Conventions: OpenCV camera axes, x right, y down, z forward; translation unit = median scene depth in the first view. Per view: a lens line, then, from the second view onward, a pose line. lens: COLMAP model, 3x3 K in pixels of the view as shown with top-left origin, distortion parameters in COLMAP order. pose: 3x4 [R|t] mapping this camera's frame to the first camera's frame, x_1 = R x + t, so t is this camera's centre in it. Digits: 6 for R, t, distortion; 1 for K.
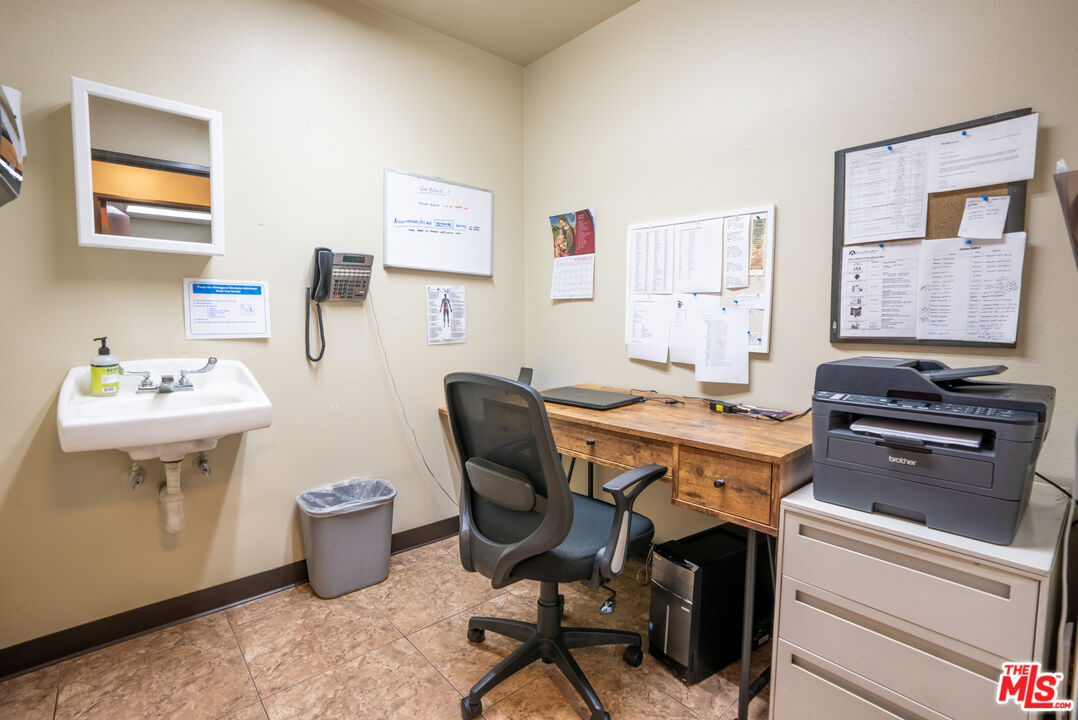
lens RADIAL K [[519.9, 0, 544.4], [0, 519.9, 359.8], [0, 0, 1]] dist [-0.075829, 0.031532]
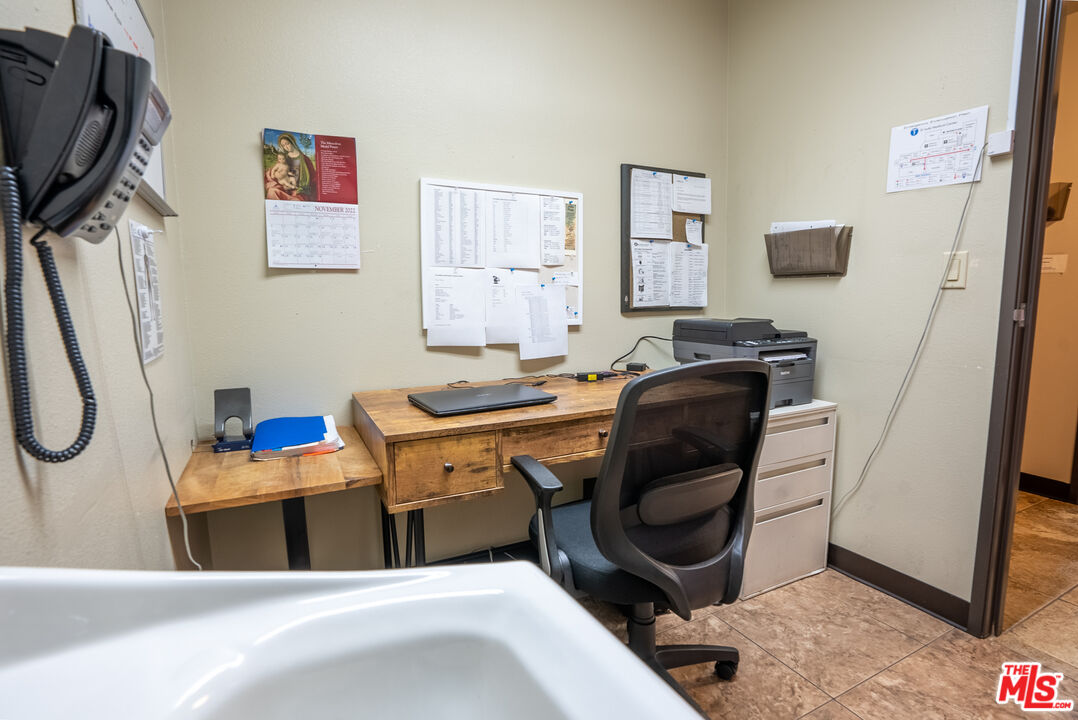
lens RADIAL K [[519.9, 0, 544.4], [0, 519.9, 359.8], [0, 0, 1]] dist [-0.075829, 0.031532]
pose [[0.247176, -0.116757, 0.961911, -0.641270], [0.093519, 0.990954, 0.096251, -0.049773], [-0.964447, 0.066166, 0.255859, 0.719647]]
